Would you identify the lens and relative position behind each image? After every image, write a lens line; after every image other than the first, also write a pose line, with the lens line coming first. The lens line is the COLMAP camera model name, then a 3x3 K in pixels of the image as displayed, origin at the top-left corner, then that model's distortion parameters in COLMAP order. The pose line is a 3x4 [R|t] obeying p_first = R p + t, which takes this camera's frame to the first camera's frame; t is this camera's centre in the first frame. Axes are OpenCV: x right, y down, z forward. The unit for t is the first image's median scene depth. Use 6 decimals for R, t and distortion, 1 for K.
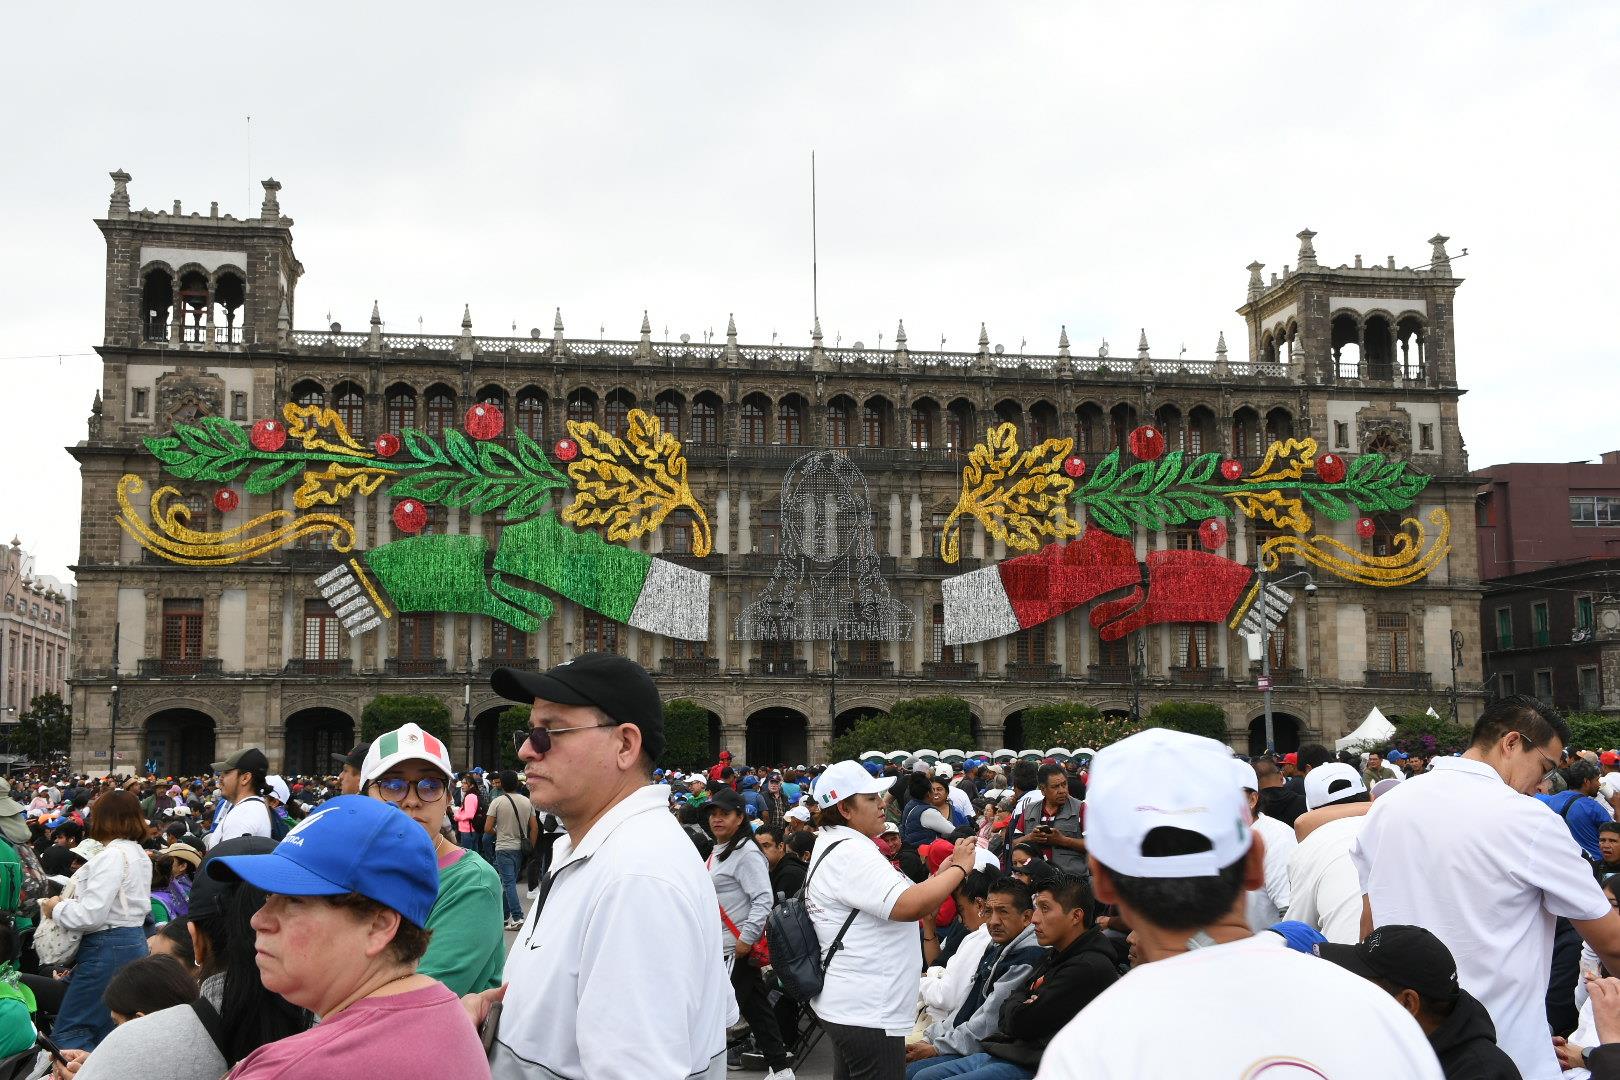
lens RADIAL K [[1718.8, 0, 794.4], [0, 1718.8, 545.1], [0, 0, 1]] dist [0.052320, 0.000000]
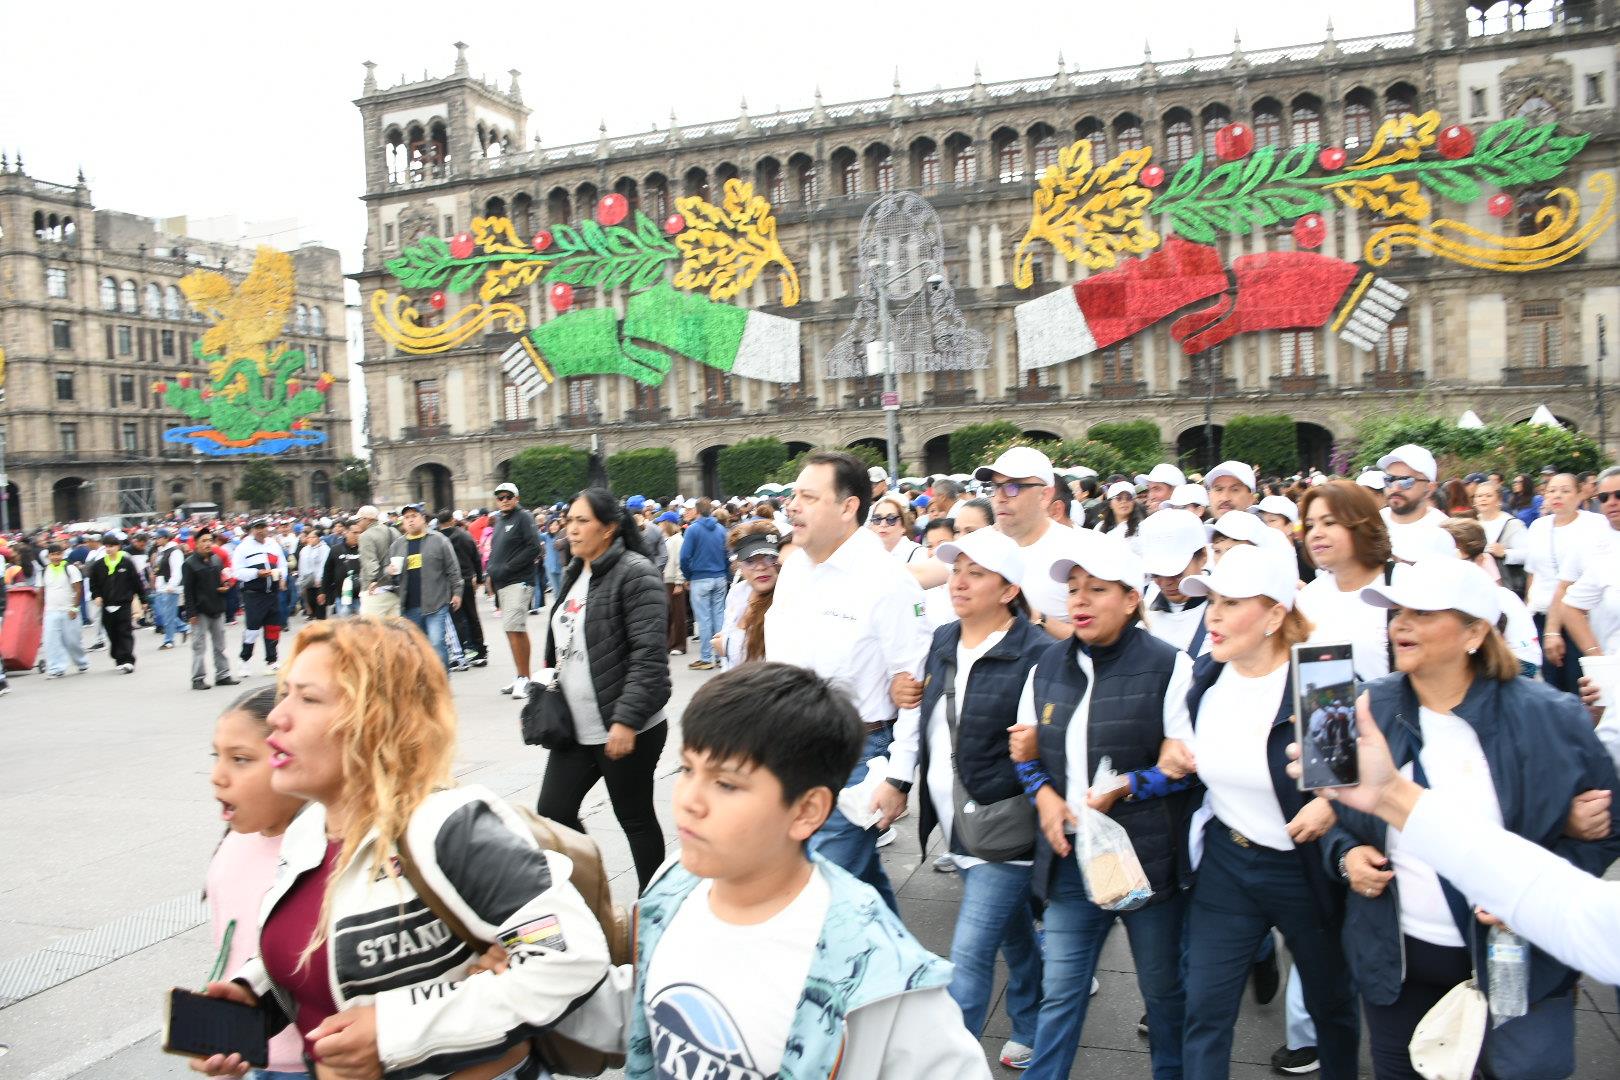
lens RADIAL K [[1254.3, 0, 677.8], [0, 1254.3, 563.3], [0, 0, 1]] dist [-0.130610, 0.060361]
pose [[0.867585, -0.001747, -0.497285, 0.270135], [0.100757, 0.979870, 0.172342, 0.022553], [0.486974, -0.199627, 0.850297, 0.244703]]
